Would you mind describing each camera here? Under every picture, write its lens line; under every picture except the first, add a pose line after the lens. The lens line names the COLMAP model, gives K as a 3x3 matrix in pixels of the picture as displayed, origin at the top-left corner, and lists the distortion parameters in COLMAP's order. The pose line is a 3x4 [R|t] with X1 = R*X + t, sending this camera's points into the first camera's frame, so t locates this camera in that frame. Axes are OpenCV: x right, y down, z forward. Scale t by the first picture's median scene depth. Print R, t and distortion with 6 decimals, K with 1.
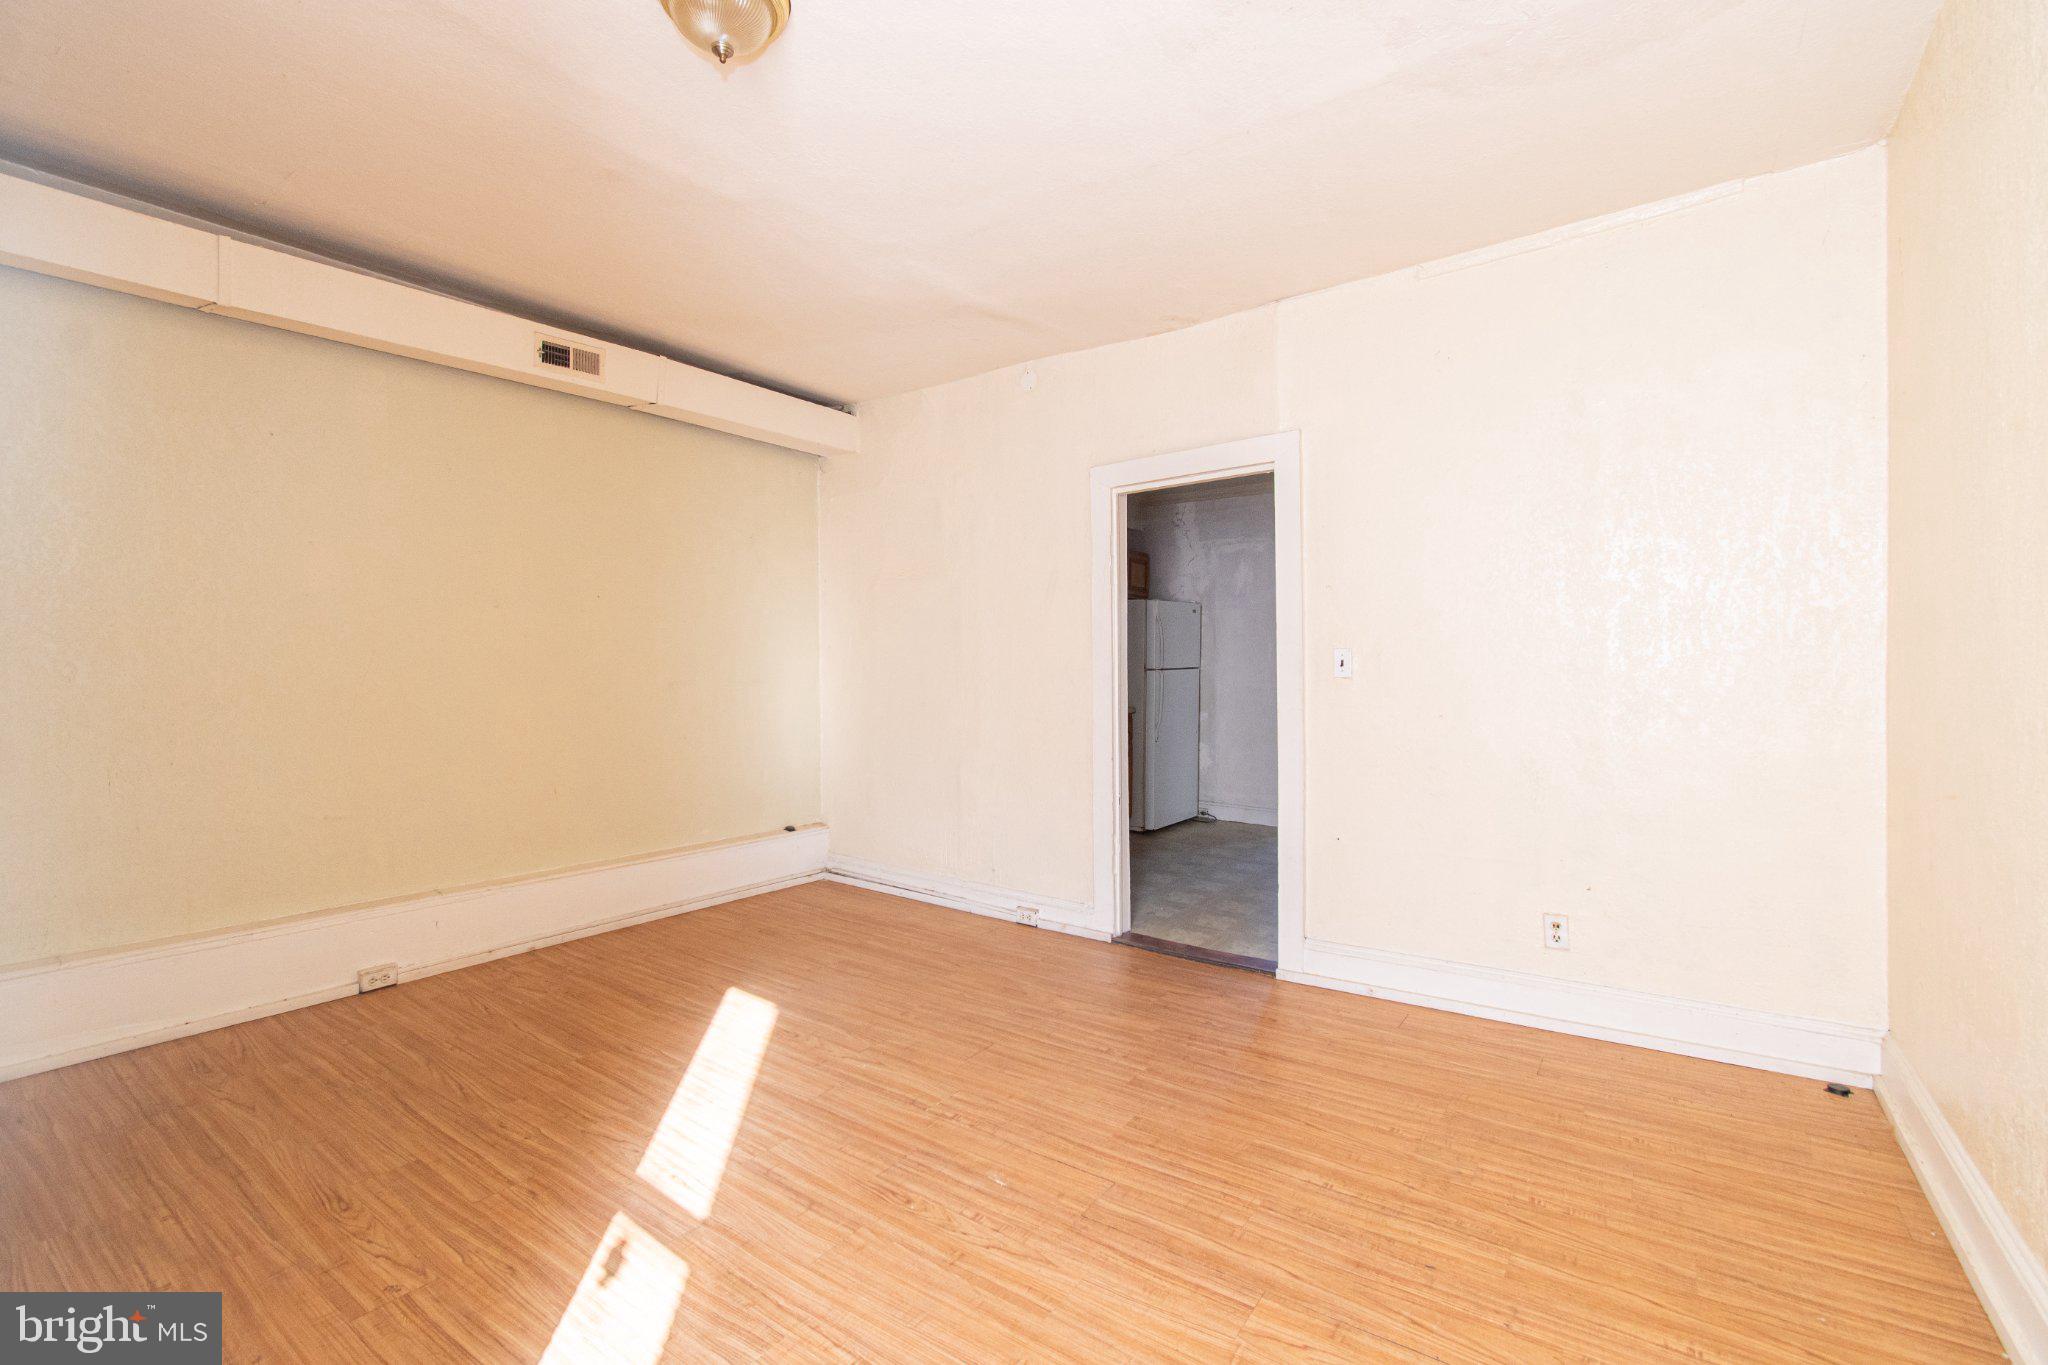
lens RADIAL K [[906.0, 0, 1026.5], [0, 906.0, 679.6], [0, 0, 1]] dist [0.002177, -0.002601]
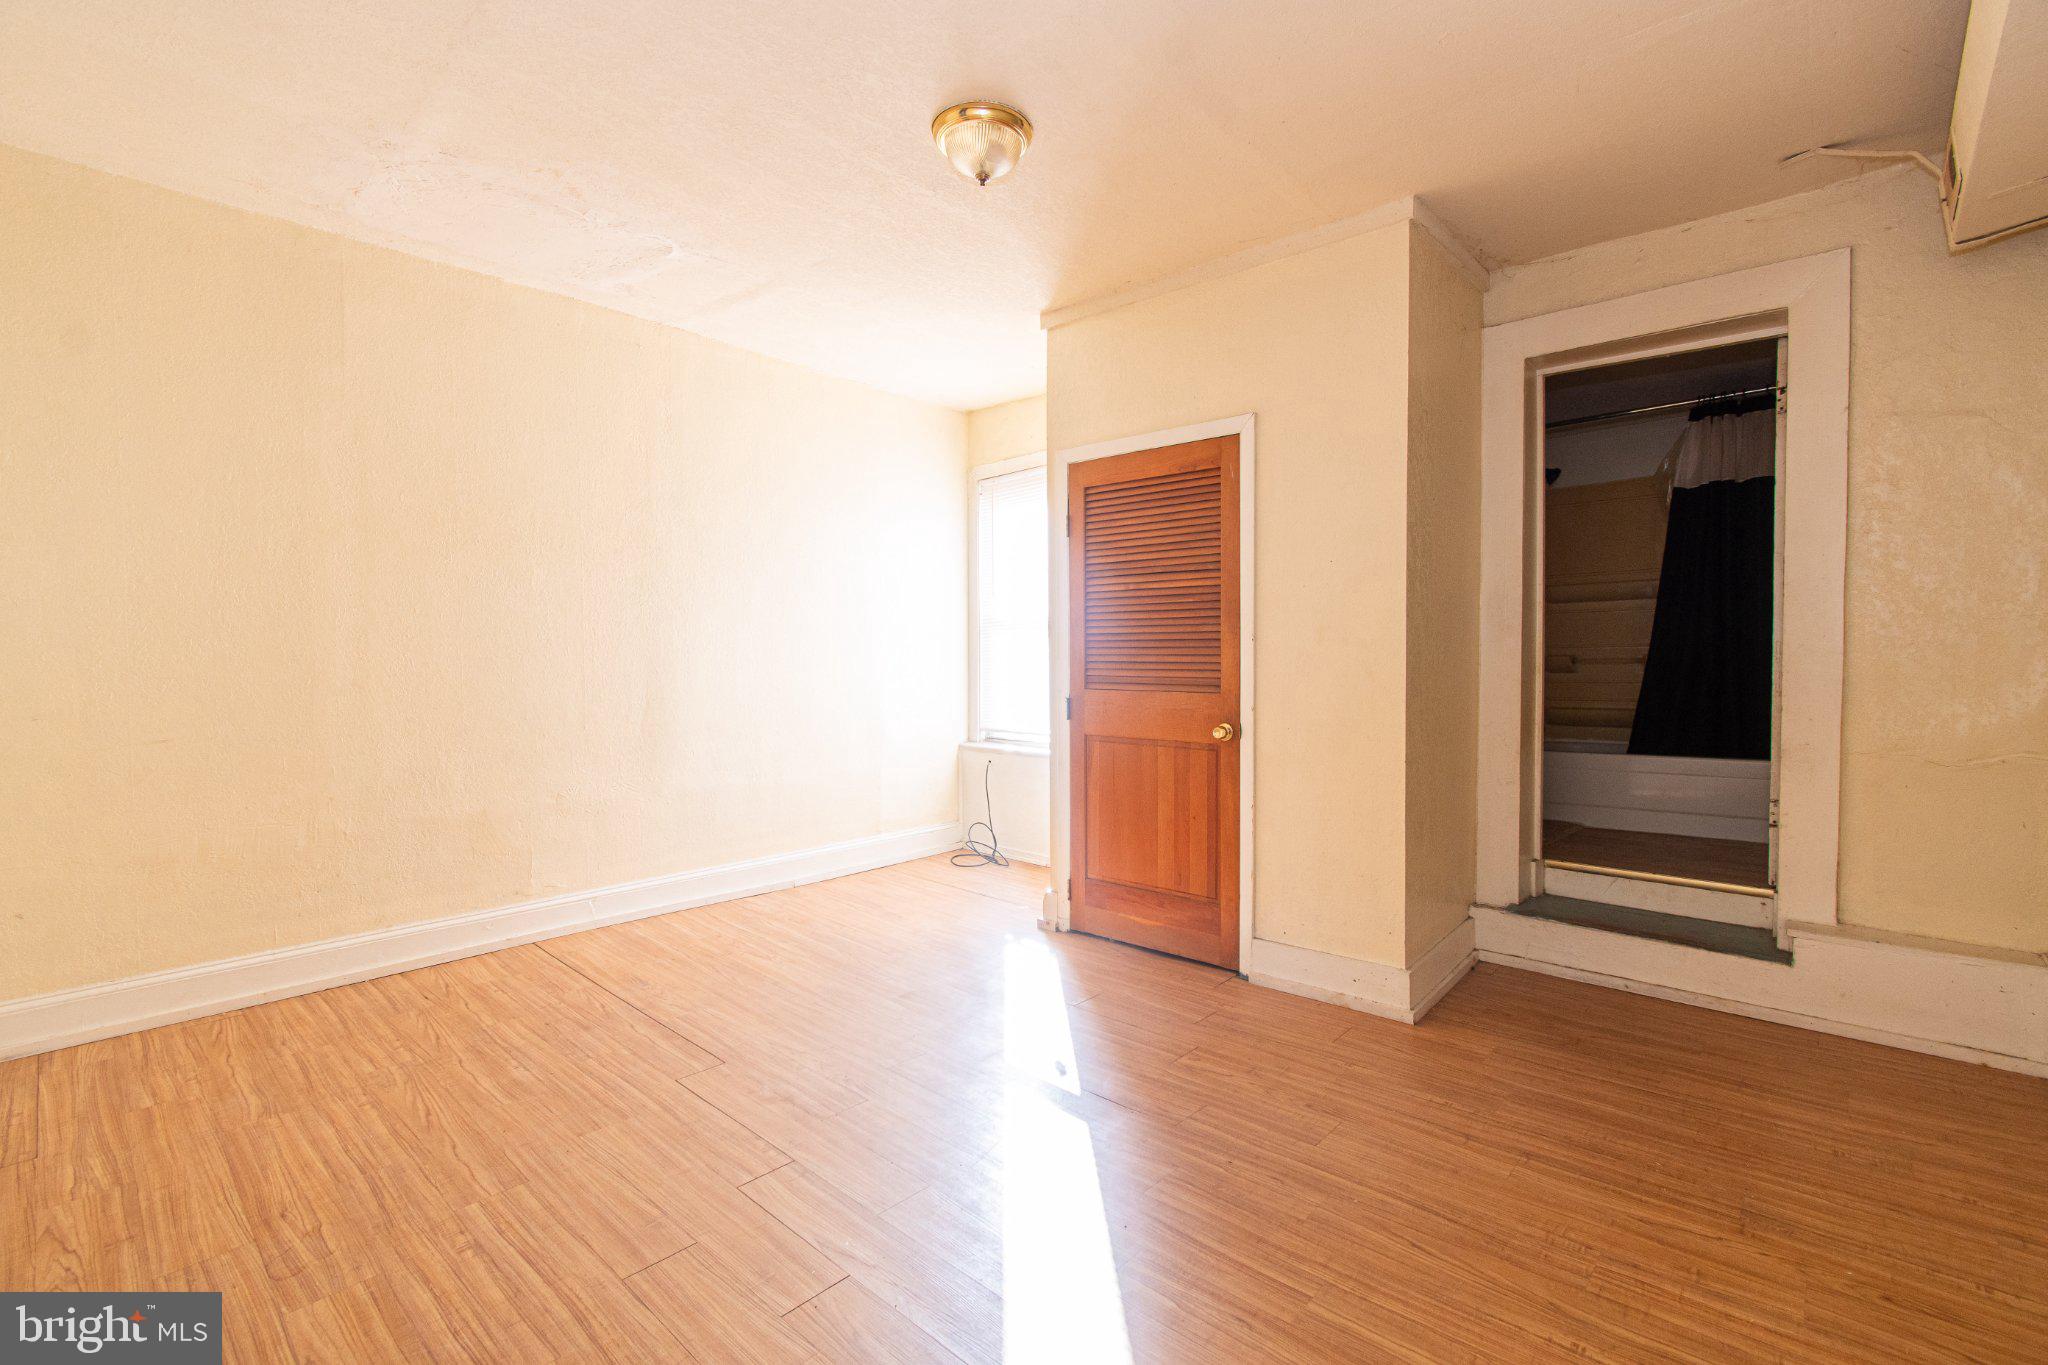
lens RADIAL K [[906.0, 0, 1025.1], [0, 906.0, 681.2], [0, 0, 1]] dist [0.002177, -0.002601]
pose [[-0.993019, -0.000308, 0.117955, -0.494627], [0.003725, 0.999416, 0.033971, -0.010325], [-0.117896, 0.034173, -0.992438, 2.086489]]
